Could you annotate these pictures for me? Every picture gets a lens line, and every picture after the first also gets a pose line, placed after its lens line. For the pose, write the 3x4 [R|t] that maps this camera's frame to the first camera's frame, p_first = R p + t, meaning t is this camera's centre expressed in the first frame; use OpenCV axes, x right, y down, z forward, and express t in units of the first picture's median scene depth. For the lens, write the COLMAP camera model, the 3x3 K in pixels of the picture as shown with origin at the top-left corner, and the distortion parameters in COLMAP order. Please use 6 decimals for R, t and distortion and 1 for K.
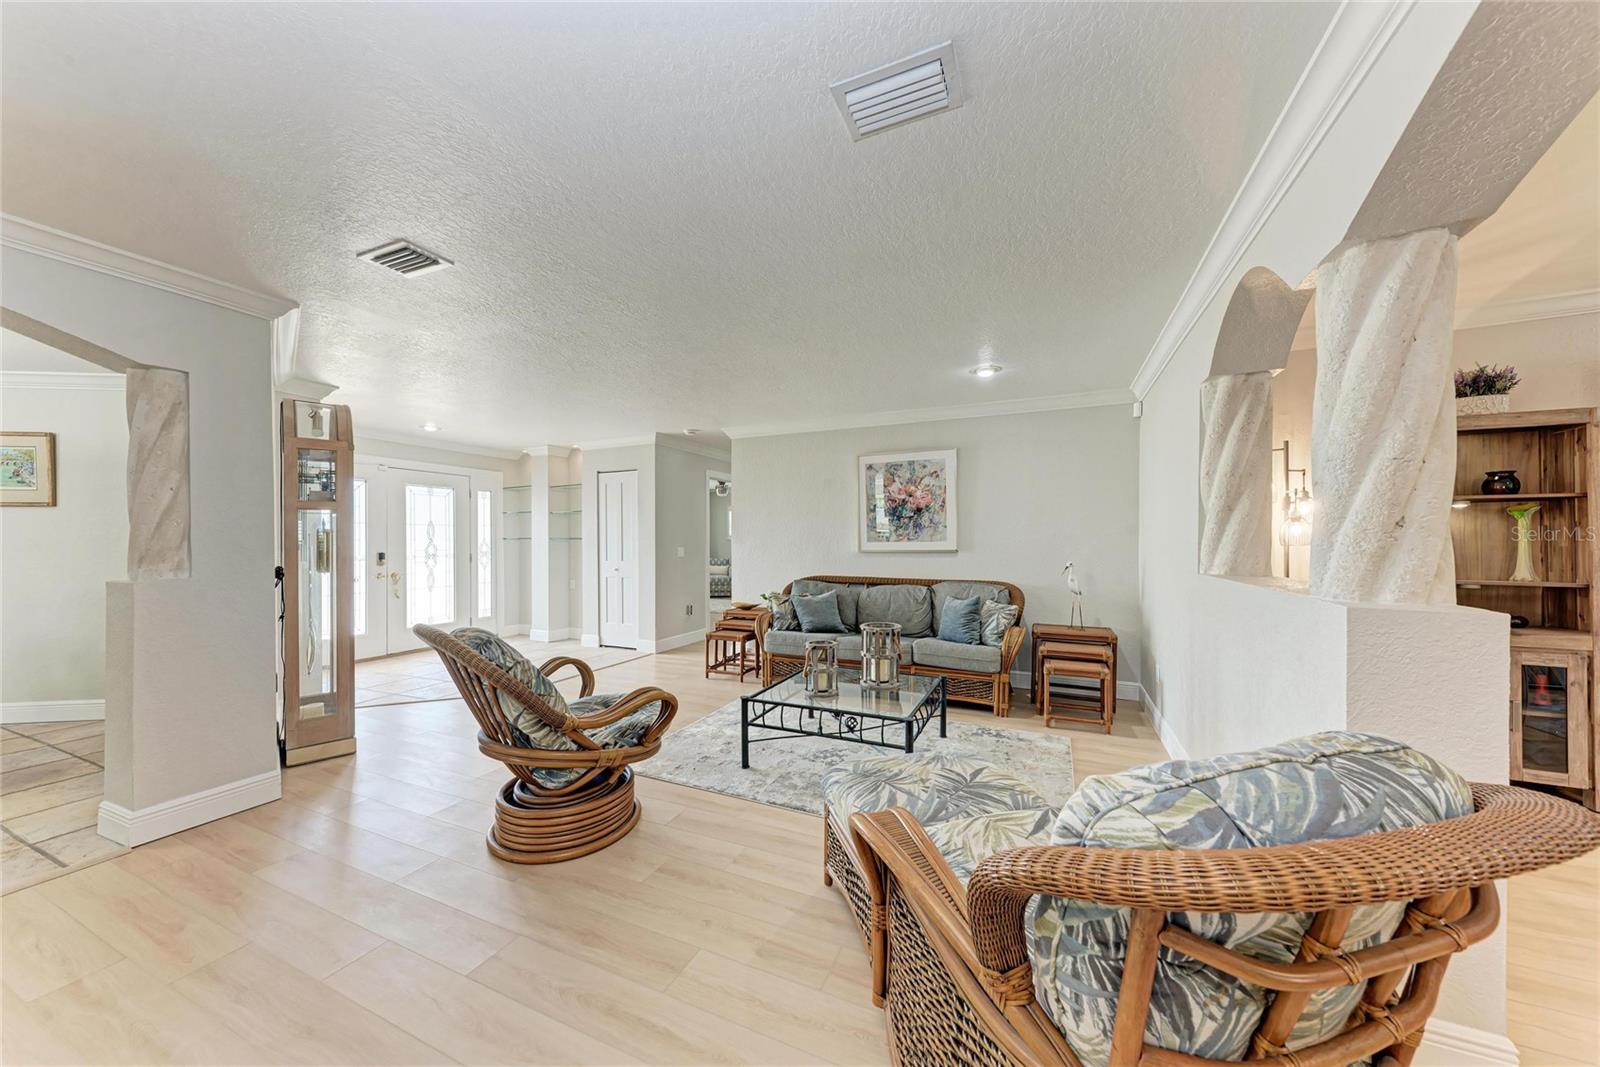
lens RADIAL K [[551.3, 0, 804.7], [0, 551.3, 538.6], [0, 0, 1]] dist [0.011398, -0.001570]
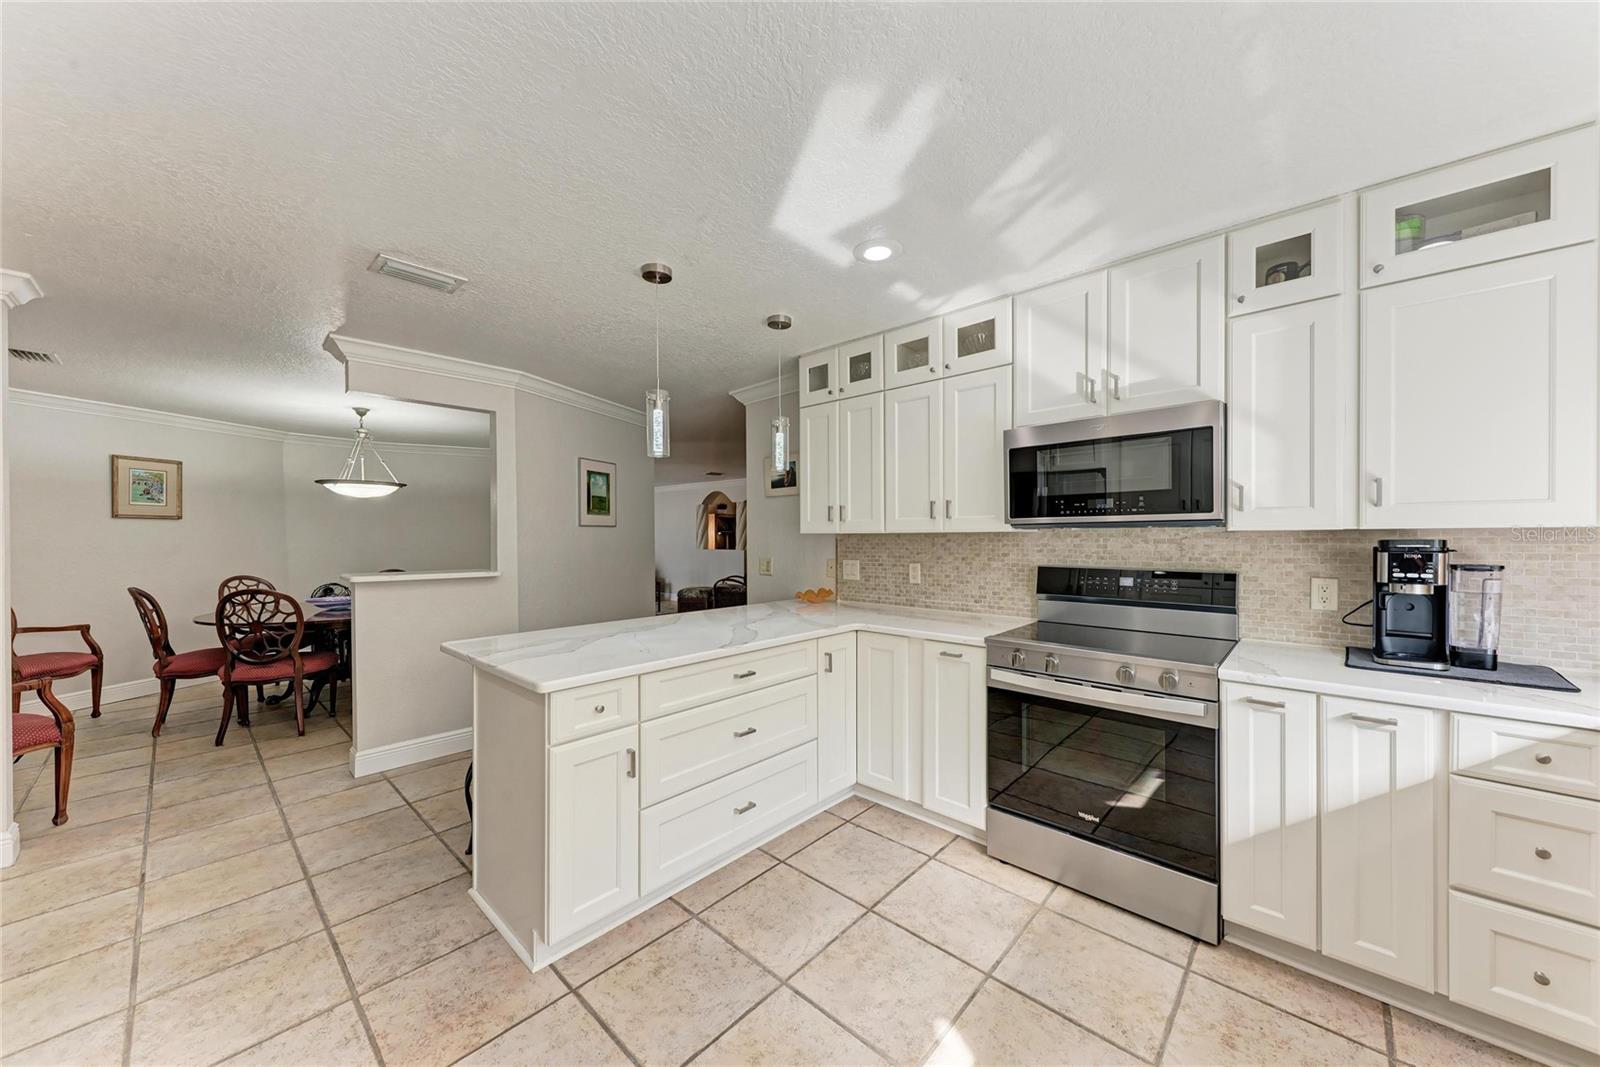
lens RADIAL K [[572.7, 0, 789.6], [0, 572.7, 542.3], [0, 0, 1]] dist [0.008906, -0.000908]
pose [[0.332138, -0.010720, 0.943170, -1.688913], [-0.000395, 0.999934, 0.011504, -0.024025], [-0.943231, -0.004194, 0.332111, -0.595803]]
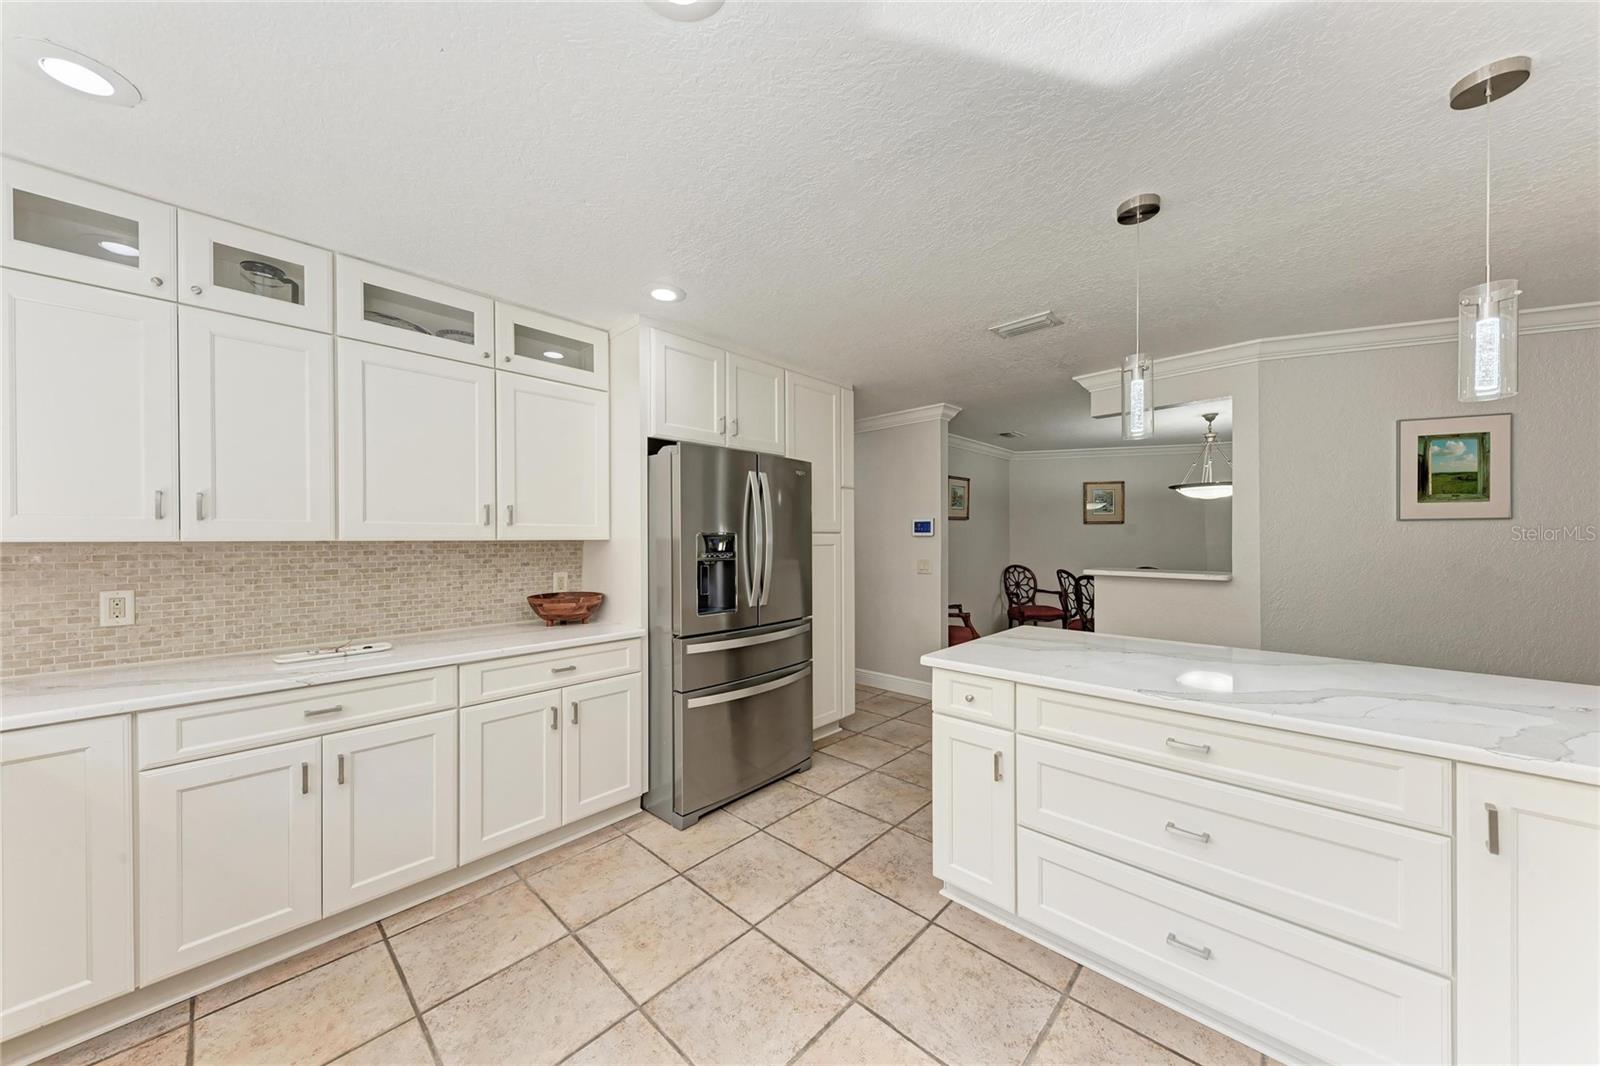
lens RADIAL K [[551.3, 0, 805.4], [0, 551.3, 539.1], [0, 0, 1]] dist [0.011398, -0.001570]
pose [[0.941671, -0.002406, -0.336526, -1.356662], [0.004868, 0.999967, 0.006472, -0.026317], [0.336500, -0.007732, 0.941652, -0.760184]]
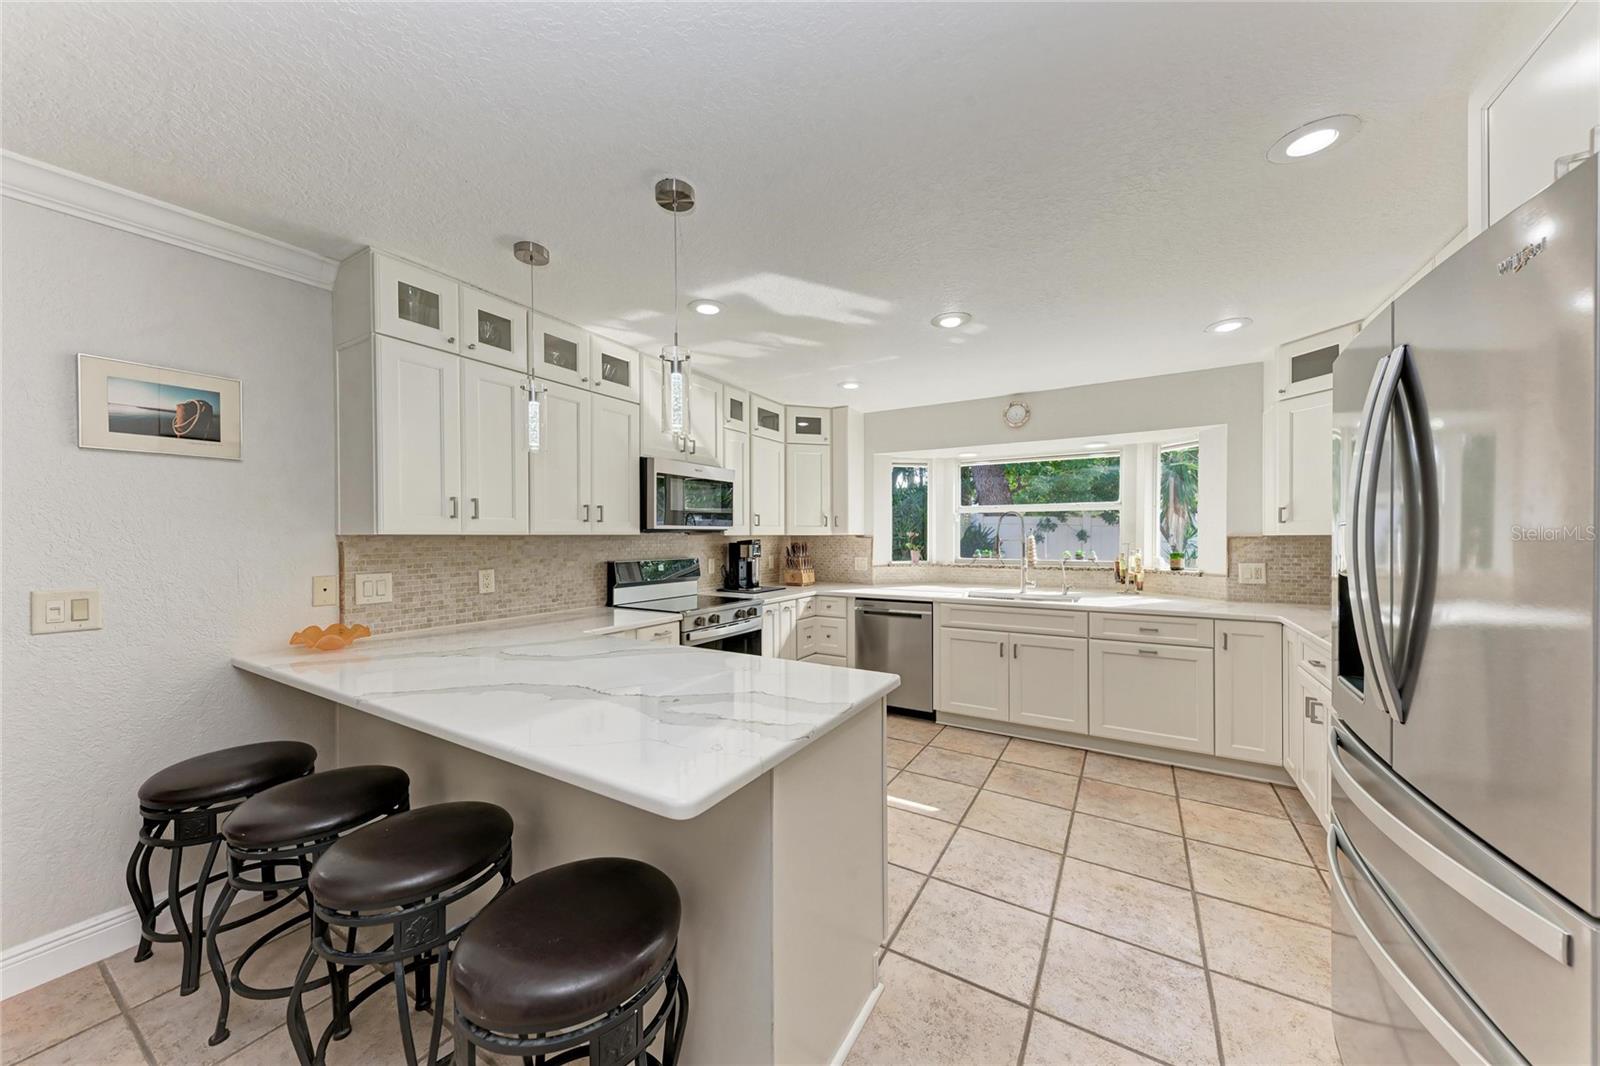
lens RADIAL K [[551.3, 0, 810.9], [0, 551.3, 545.6], [0, 0, 1]] dist [0.011398, -0.001570]
pose [[-0.993939, 0.001864, 0.109921, -1.396504], [0.003101, 0.999934, 0.011090, -0.021455], [-0.109893, 0.011363, -0.993878, 0.014013]]
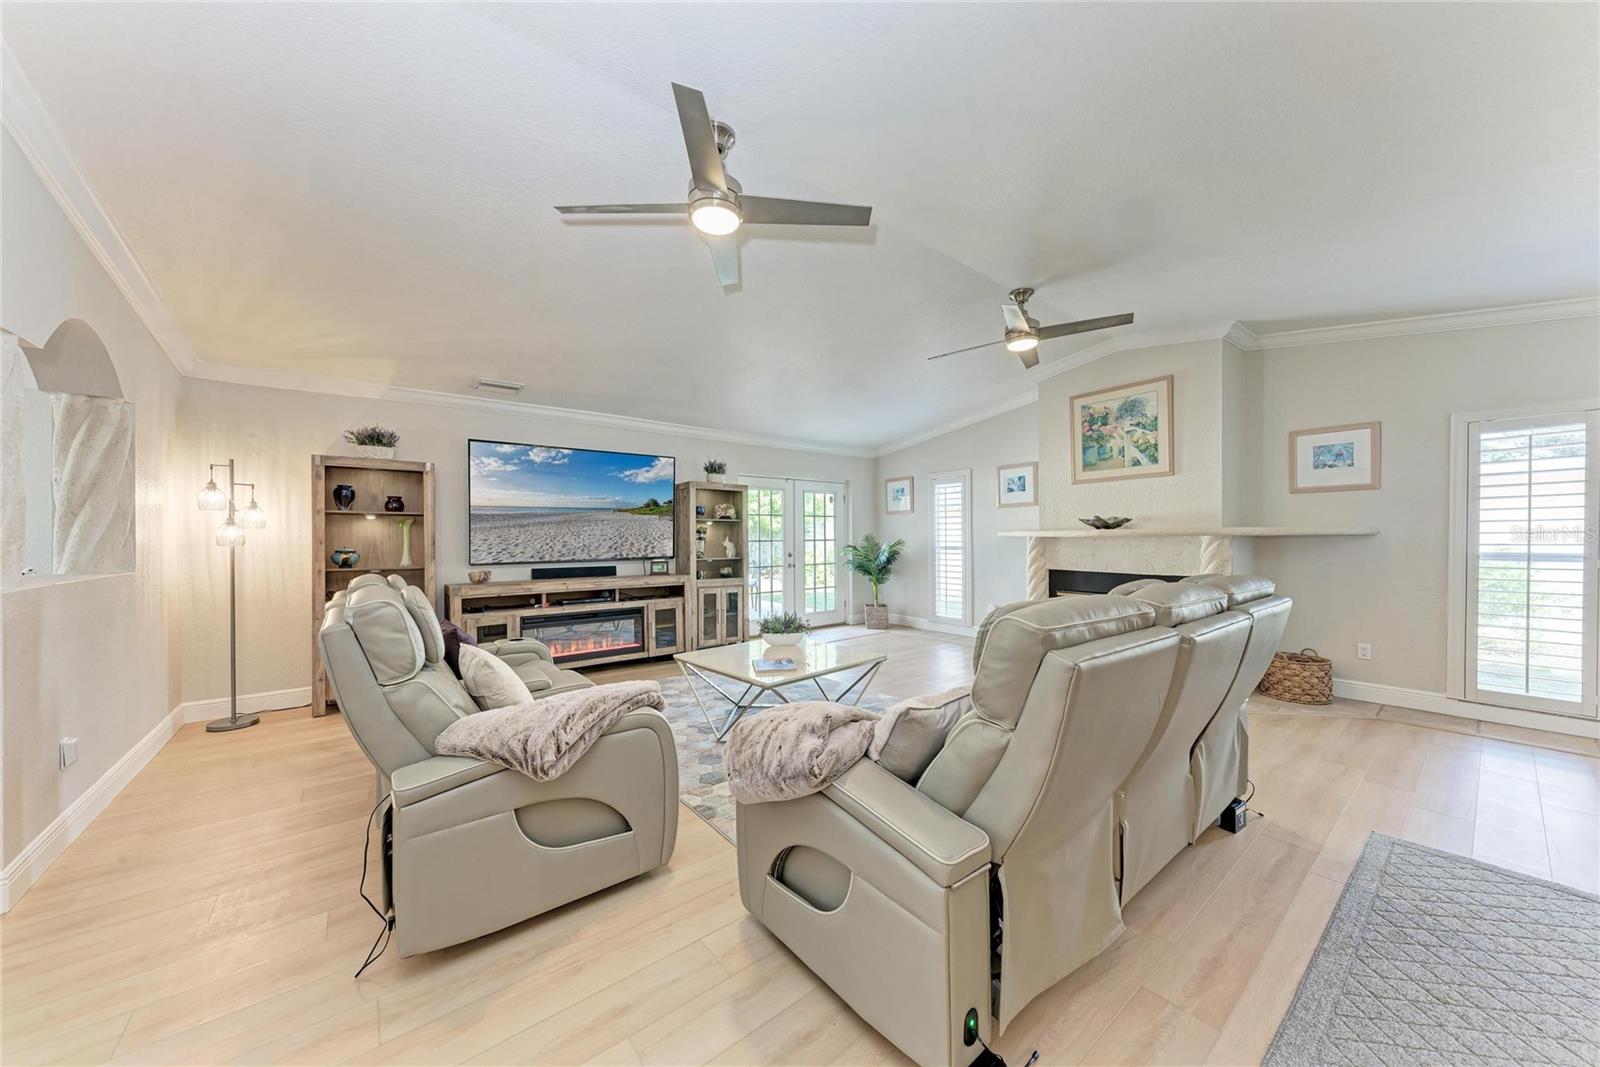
lens RADIAL K [[551.3, 0, 802.7], [0, 551.3, 533.4], [0, 0, 1]] dist [0.011398, -0.001570]
pose [[0.455657, 0.003829, 0.890147, 0.234233], [0.001236, 0.999987, -0.004935, -0.004743], [-0.890155, 0.003349, 0.455646, -0.420681]]
